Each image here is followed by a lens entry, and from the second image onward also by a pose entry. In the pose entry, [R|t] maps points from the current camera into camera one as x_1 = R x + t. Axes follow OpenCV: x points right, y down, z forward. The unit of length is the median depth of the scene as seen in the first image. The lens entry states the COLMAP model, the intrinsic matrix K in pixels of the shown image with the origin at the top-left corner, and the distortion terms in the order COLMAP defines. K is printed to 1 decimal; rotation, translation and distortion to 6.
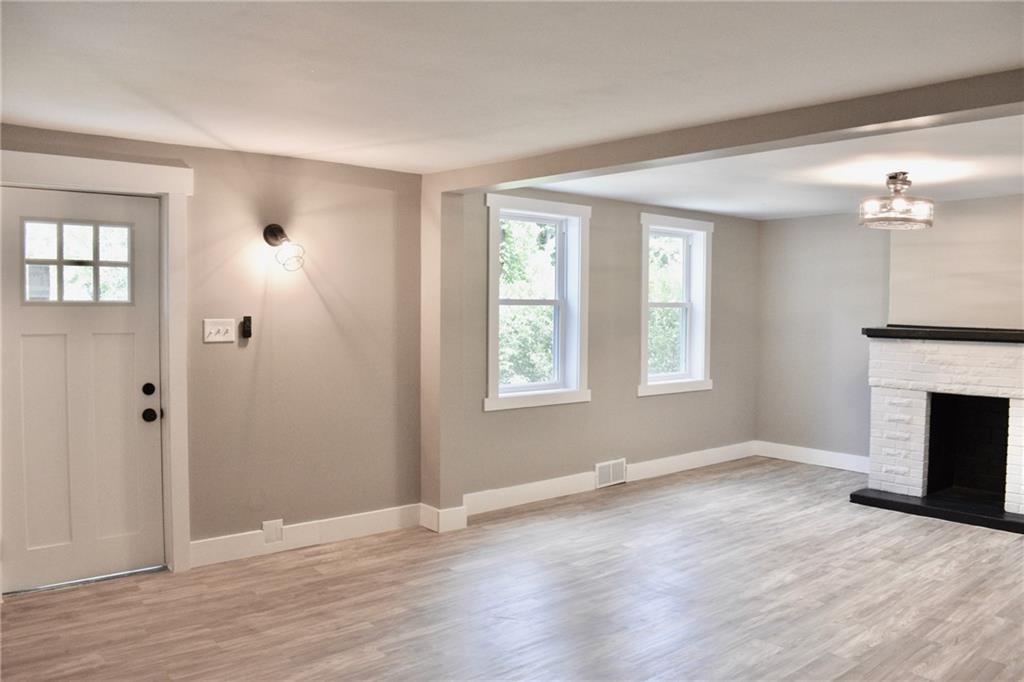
lens RADIAL K [[804.1, 0, 517.8], [0, 804.1, 341.8], [0, 0, 1]] dist [-0.096842, 0.015718]
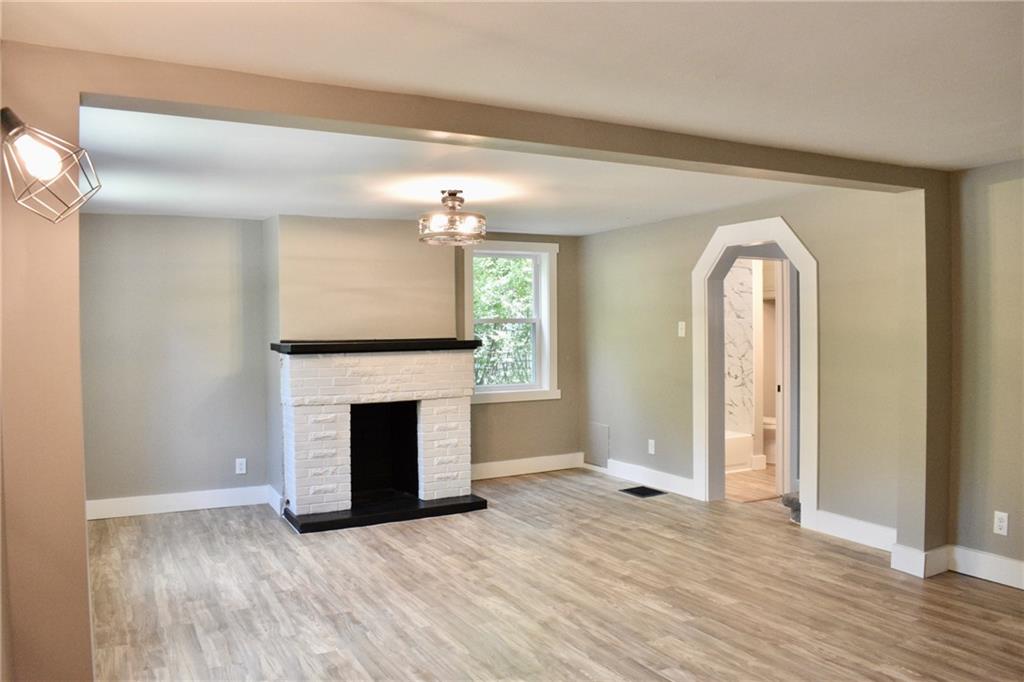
lens RADIAL K [[804.1, 0, 515.9], [0, 804.1, 340.3], [0, 0, 1]] dist [-0.096842, 0.015718]
pose [[0.208774, -0.029101, 0.977531, -0.527560], [0.058374, 0.998146, 0.017248, -0.028915], [-0.976220, 0.053461, 0.210086, 0.680299]]
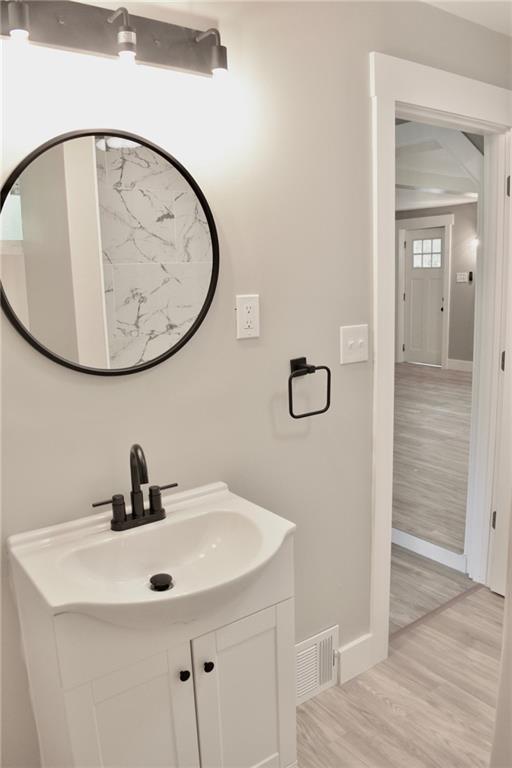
lens RADIAL K [[603.1, 0, 256.6], [0, 603.1, 383.2], [0, 0, 1]] dist [-0.096842, 0.015718]
pose [[-0.083076, 0.167300, -0.982400, 1.449785], [-0.020801, 0.985301, 0.169553, 0.008444], [0.996326, 0.034521, -0.078375, 0.474640]]
